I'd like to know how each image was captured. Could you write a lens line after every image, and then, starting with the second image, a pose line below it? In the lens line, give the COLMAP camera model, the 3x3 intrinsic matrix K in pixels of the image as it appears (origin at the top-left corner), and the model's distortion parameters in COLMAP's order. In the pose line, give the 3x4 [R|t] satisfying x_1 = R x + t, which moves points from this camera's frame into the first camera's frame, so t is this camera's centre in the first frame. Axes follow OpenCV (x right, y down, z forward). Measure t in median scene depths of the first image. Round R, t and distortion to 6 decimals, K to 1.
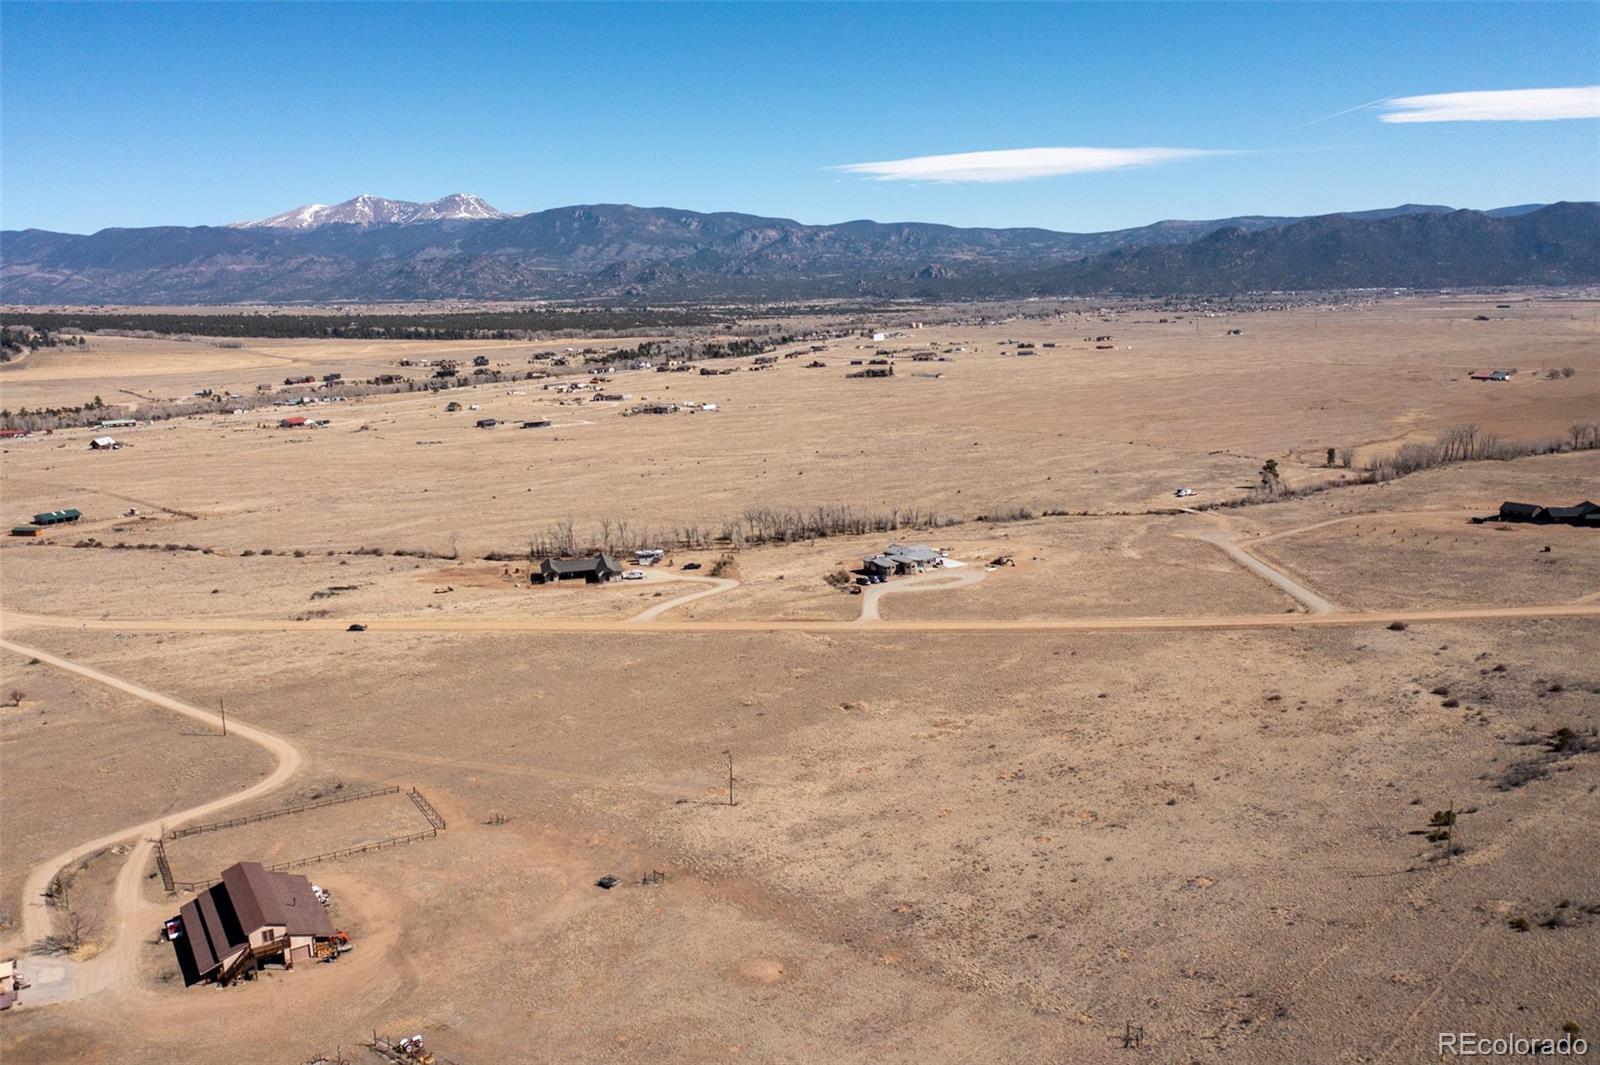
lens RADIAL K [[1249.5, 0, 797.7], [0, 1249.5, 530.8], [0, 0, 1]] dist [-0.021452, 0.007043]
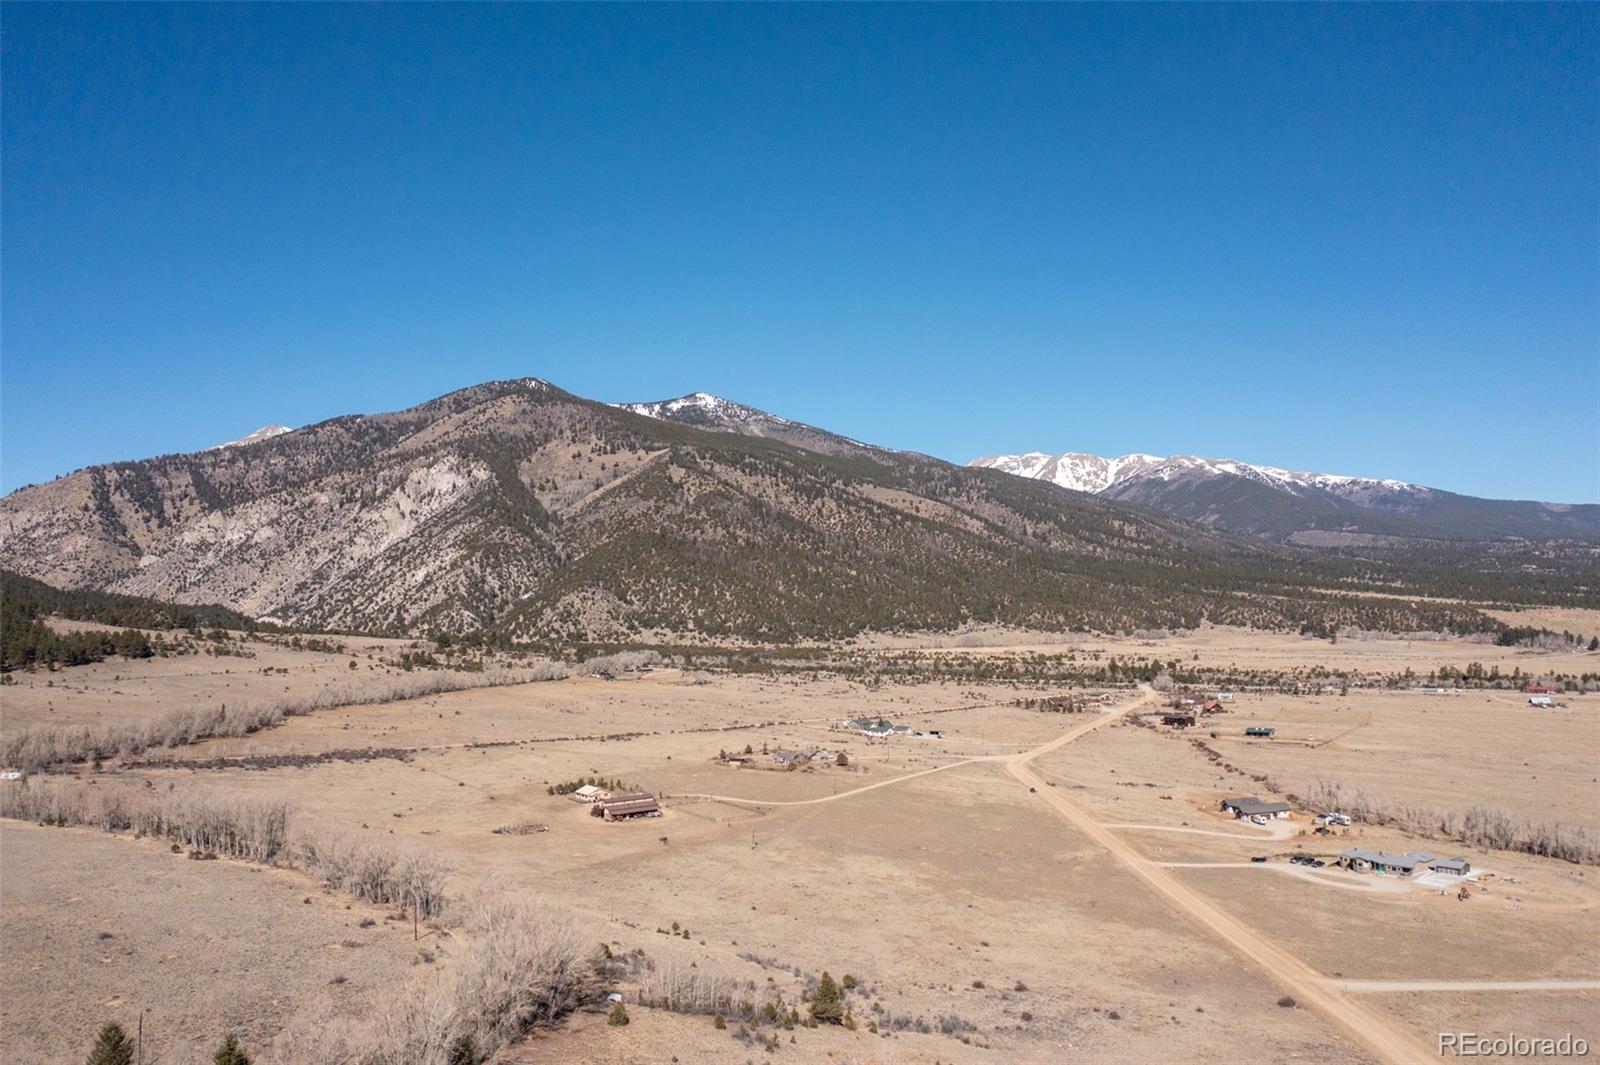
lens RADIAL K [[1254.6, 0, 800.0], [0, 1254.6, 532.5], [0, 0, 1]] dist [-0.023845, 0.010683]
pose [[0.039942, -0.035438, -0.998573, 0.162831], [-0.175554, 0.983577, -0.041928, -0.016598], [0.983659, 0.176978, 0.033065, 0.078821]]
